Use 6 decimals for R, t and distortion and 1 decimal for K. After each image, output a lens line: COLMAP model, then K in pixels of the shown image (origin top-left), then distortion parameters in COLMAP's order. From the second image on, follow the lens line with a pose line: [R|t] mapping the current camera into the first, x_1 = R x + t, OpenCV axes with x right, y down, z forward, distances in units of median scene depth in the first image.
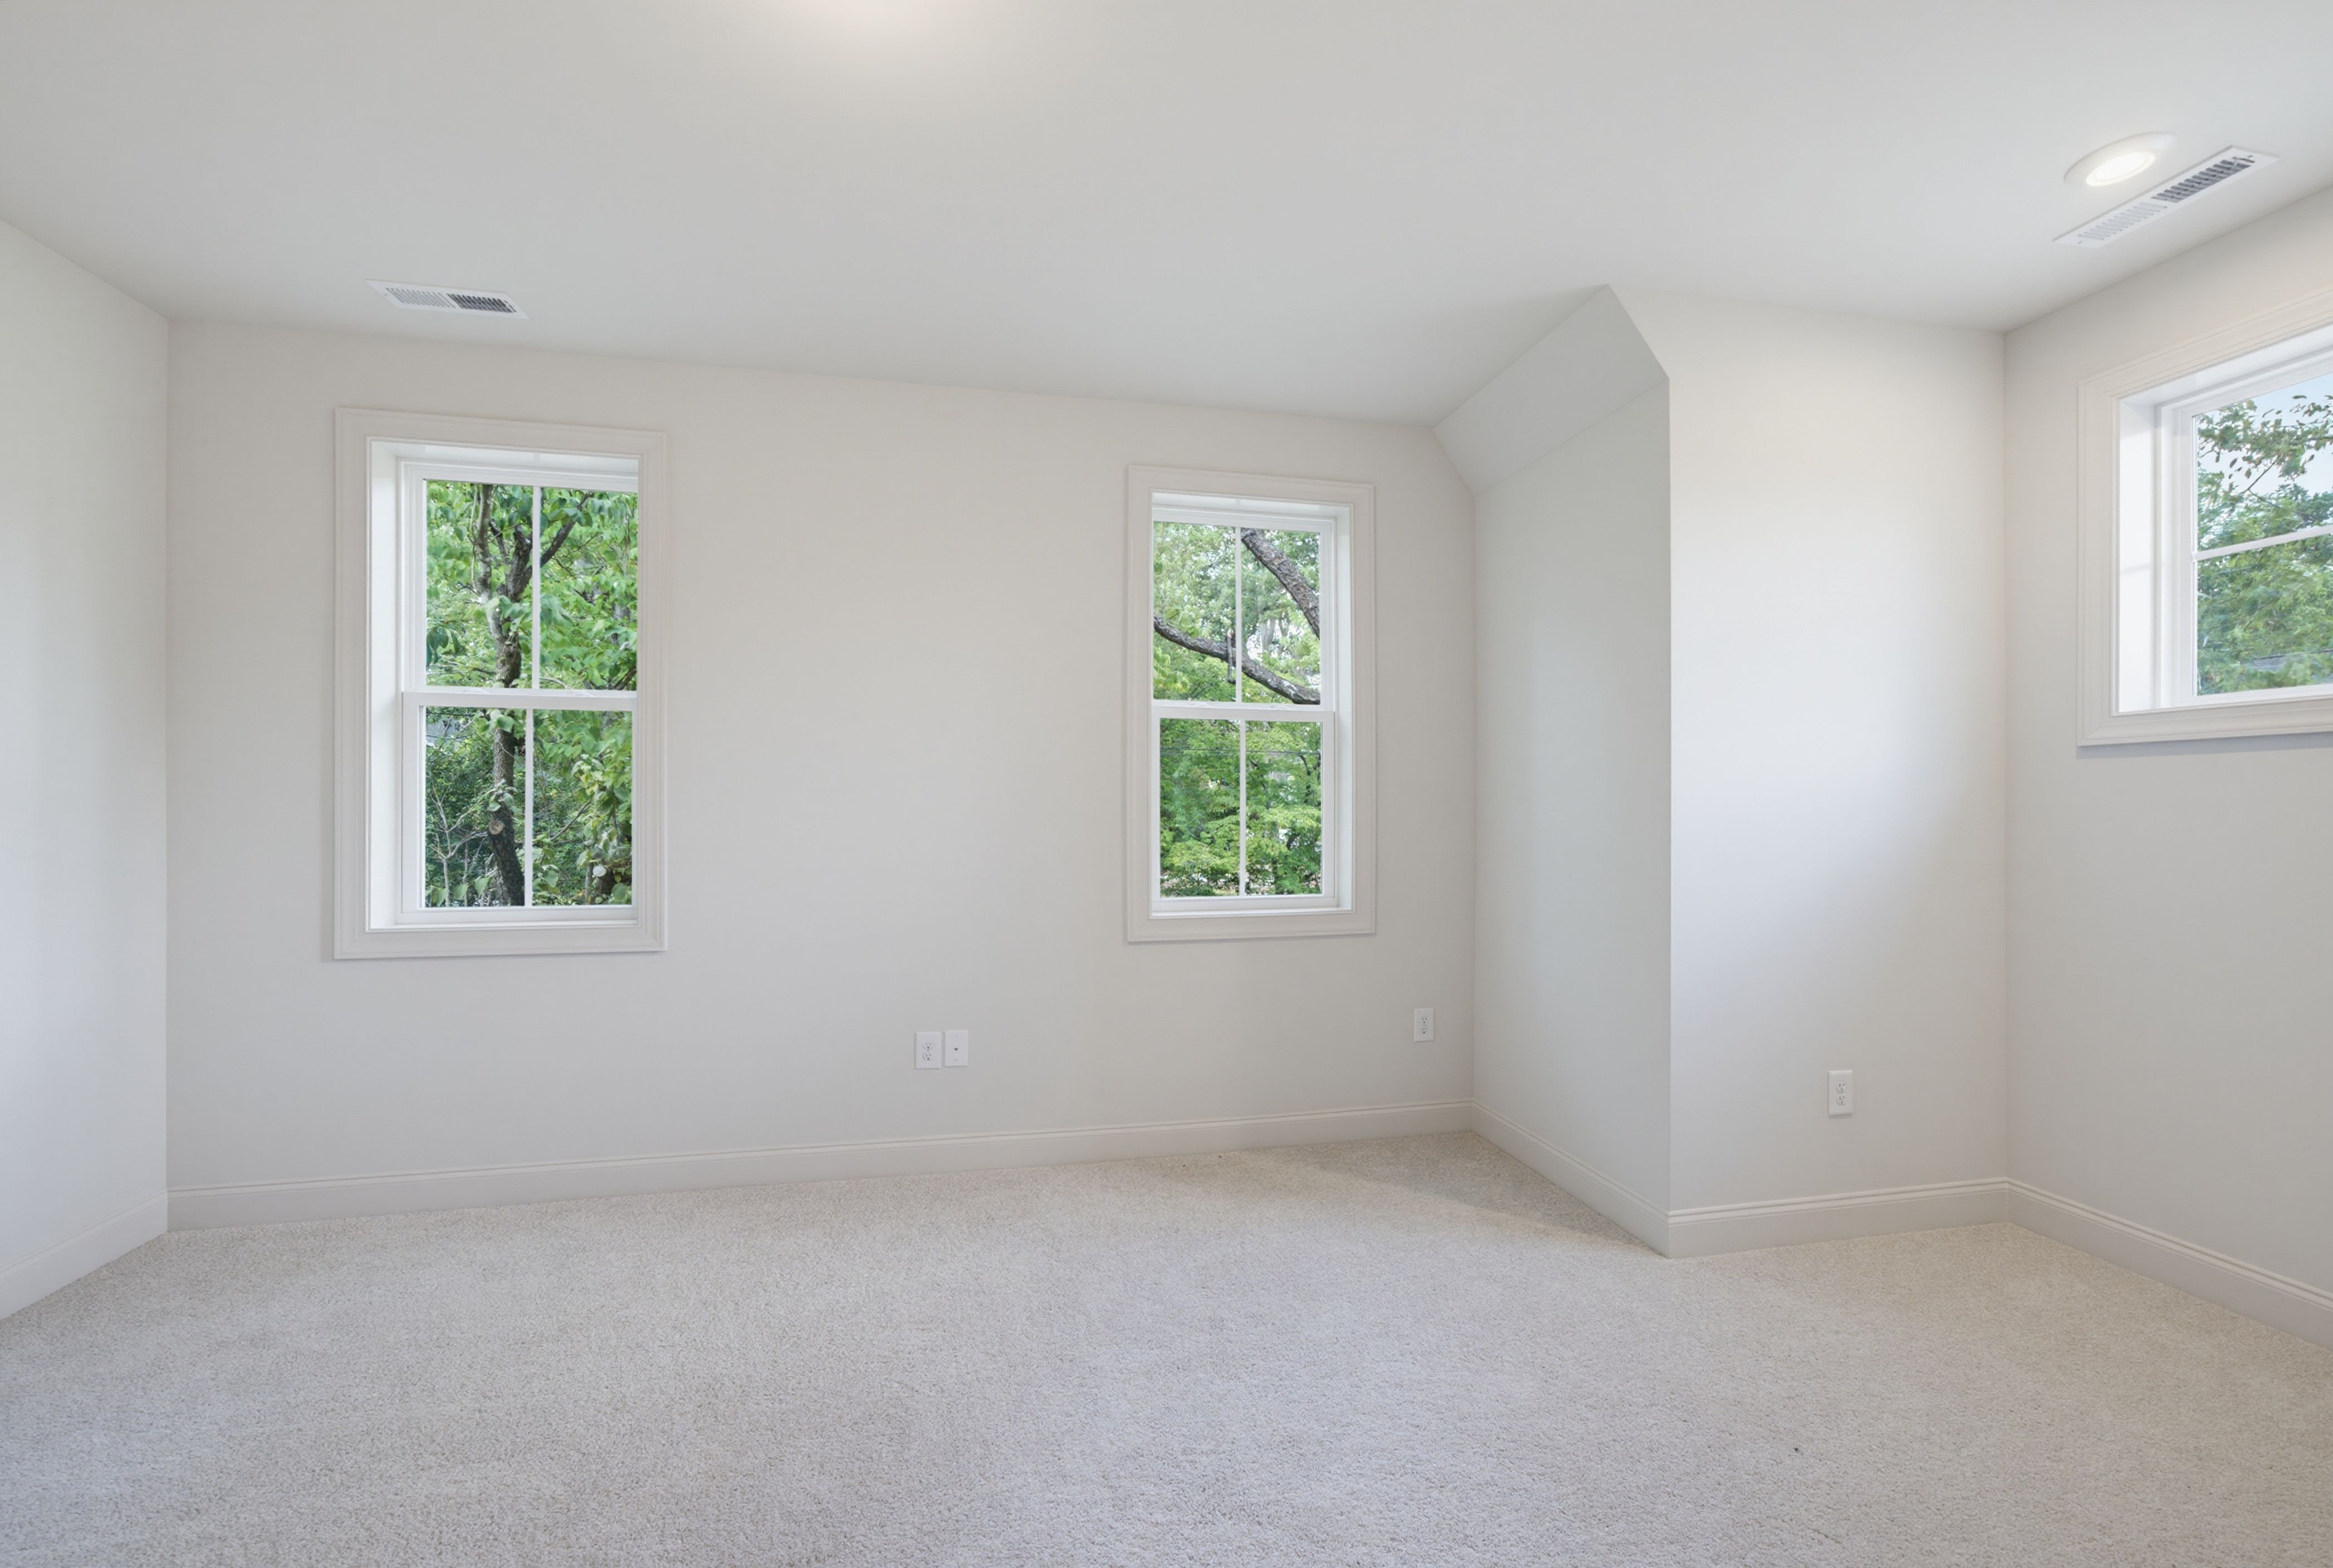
lens RADIAL K [[948.5, 0, 1177.3], [0, 948.5, 795.7], [0, 0, 1]] dist [-0.032070, 0.000178]
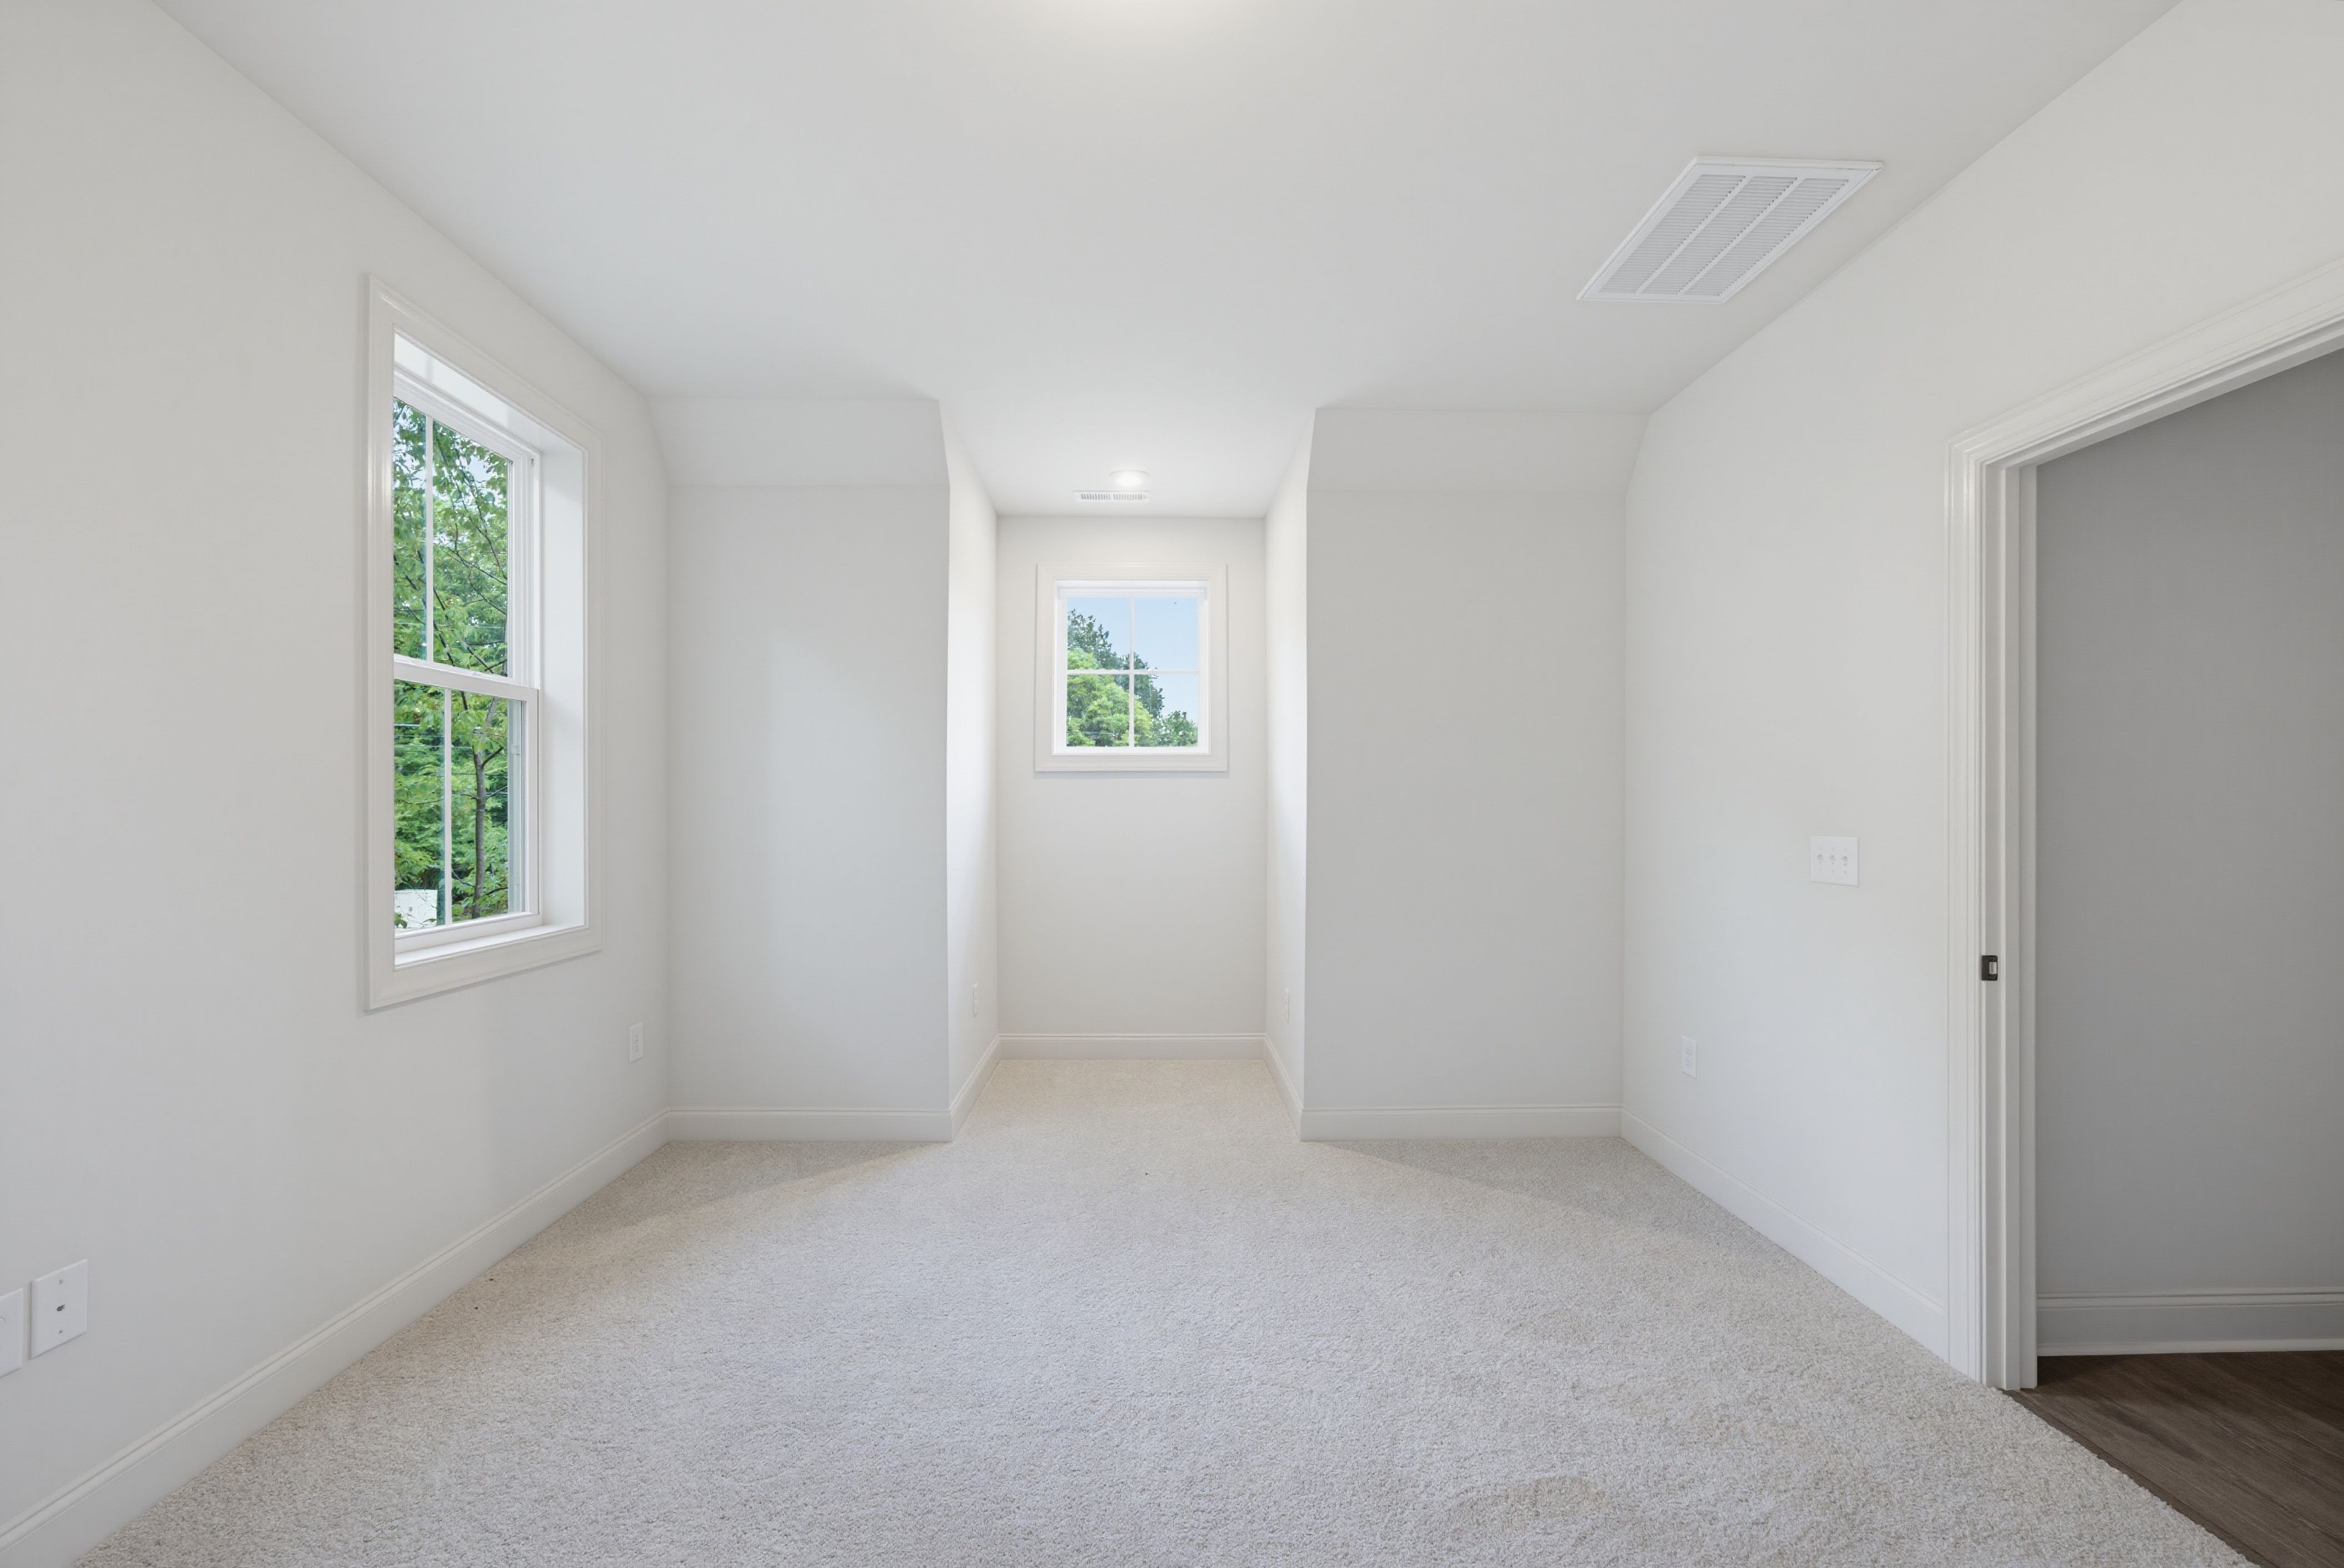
lens RADIAL K [[953.0, 0, 1182.9], [0, 953.0, 795.7], [0, 0, 1]] dist [-0.032070, 0.000178]
pose [[0.157549, 0.007731, 0.987481, -0.608751], [-0.015891, 0.999860, -0.005293, -0.001527], [-0.987383, -0.014858, 0.157650, 0.364276]]
